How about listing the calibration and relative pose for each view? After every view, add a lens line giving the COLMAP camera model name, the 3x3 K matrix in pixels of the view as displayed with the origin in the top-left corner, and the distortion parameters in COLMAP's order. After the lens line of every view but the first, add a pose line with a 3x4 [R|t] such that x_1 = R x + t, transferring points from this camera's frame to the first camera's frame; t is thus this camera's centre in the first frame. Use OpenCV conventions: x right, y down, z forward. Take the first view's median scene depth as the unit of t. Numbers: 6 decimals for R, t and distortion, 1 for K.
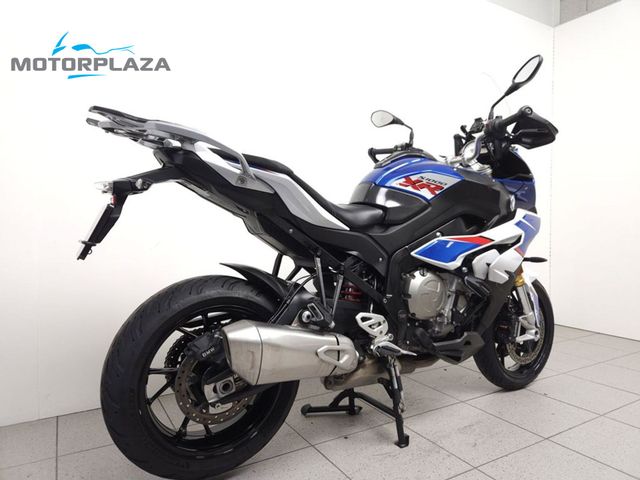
lens RADIAL K [[428.2, 0, 320.0], [0, 428.2, 240.0], [0, 0, 1]] dist [0.075943, -0.060908]
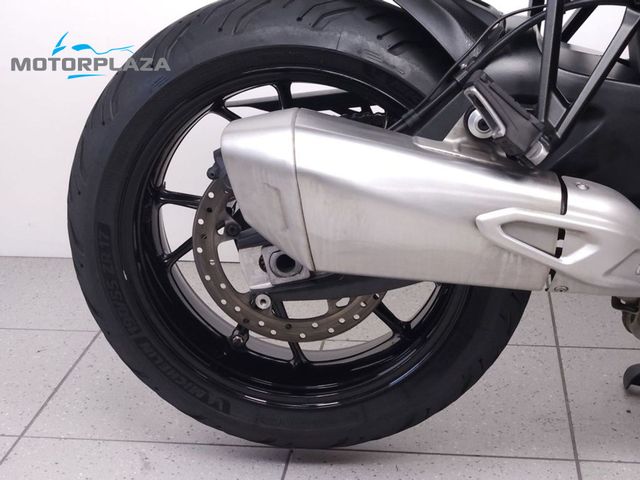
lens RADIAL K [[1299.6, 0, 320.0], [0, 1299.6, 240.0], [0, 0, 1]] dist [-0.305863, 0.030949]
pose [[0.765430, 0.179426, -0.618000, 0.521242], [0.010855, 0.956607, 0.291179, -0.038213], [0.643428, -0.229585, 0.730268, 0.110679]]
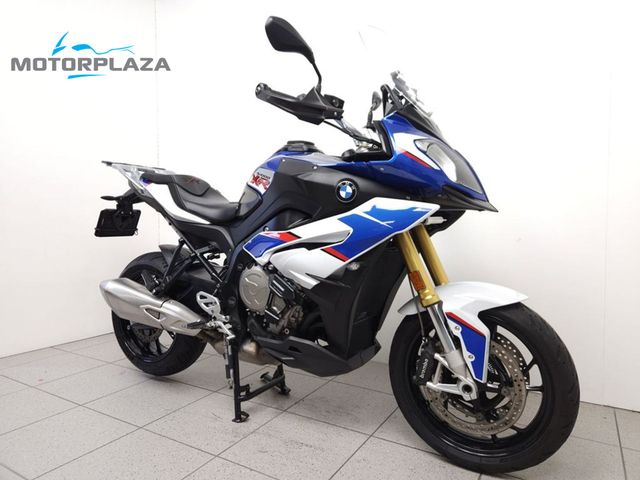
lens RADIAL K [[428.2, 0, 320.0], [0, 428.2, 240.0], [0, 0, 1]] dist [0.075943, -0.060908]
pose [[0.477961, 0.040618, -0.877442, 1.508969], [-0.028985, 0.999116, 0.030462, -0.027663], [0.877903, 0.010873, 0.478715, 0.800347]]
